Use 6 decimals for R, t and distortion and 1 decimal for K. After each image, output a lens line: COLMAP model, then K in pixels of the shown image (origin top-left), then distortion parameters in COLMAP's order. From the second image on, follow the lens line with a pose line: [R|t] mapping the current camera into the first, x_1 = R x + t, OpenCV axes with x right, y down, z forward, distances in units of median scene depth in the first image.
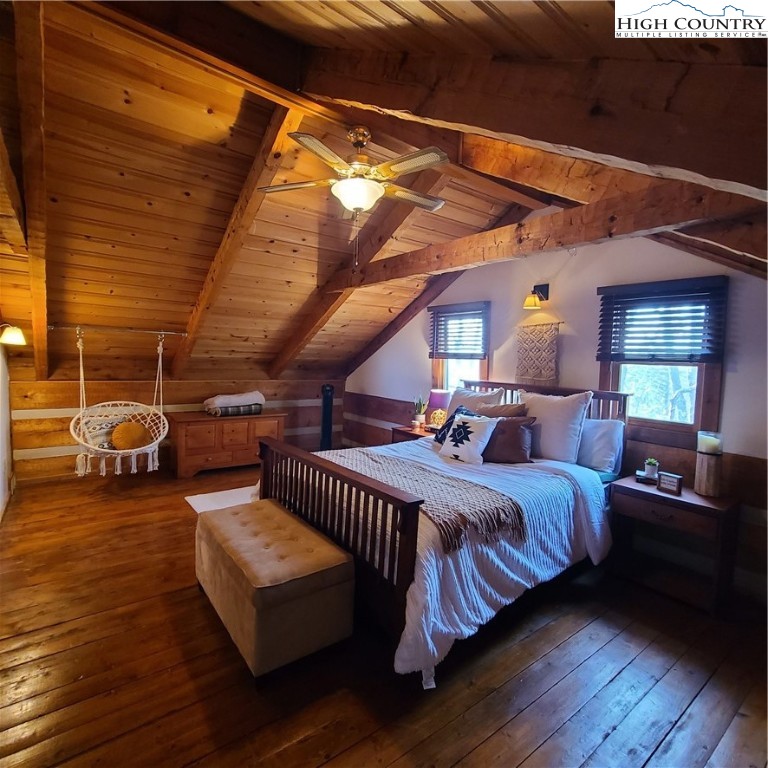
lens RADIAL K [[417.5, 0, 384.0], [0, 417.5, 384.0], [0, 0, 1]] dist [-0.000962, -0.000492]
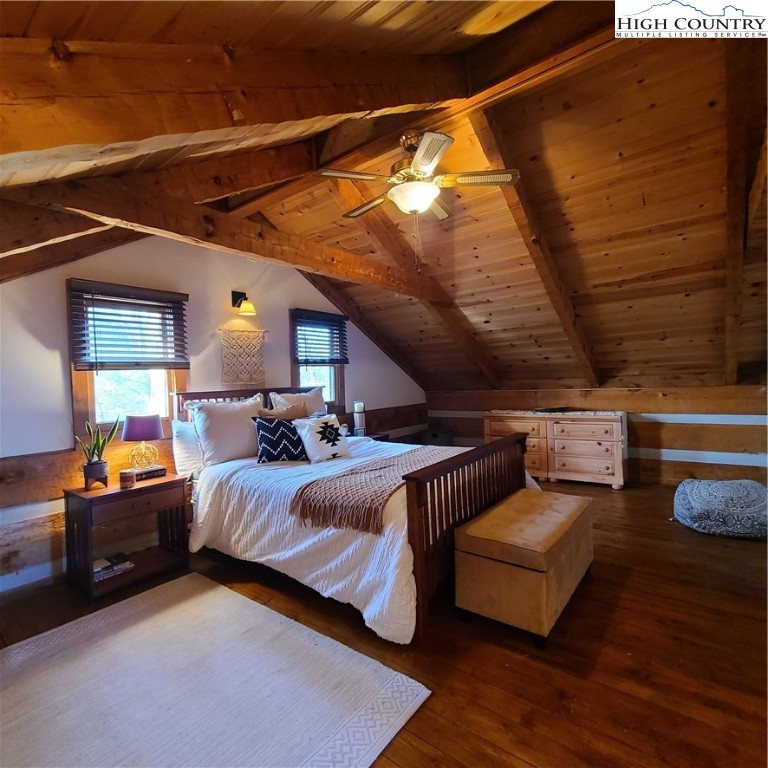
lens RADIAL K [[417.5, 0, 384.0], [0, 417.5, 384.0], [0, 0, 1]] dist [-0.000962, -0.000492]
pose [[-0.249219, -0.051070, 0.967100, -0.841070], [0.091049, 0.992950, 0.075899, -0.069247], [-0.964158, 0.106969, -0.242812, 1.093678]]
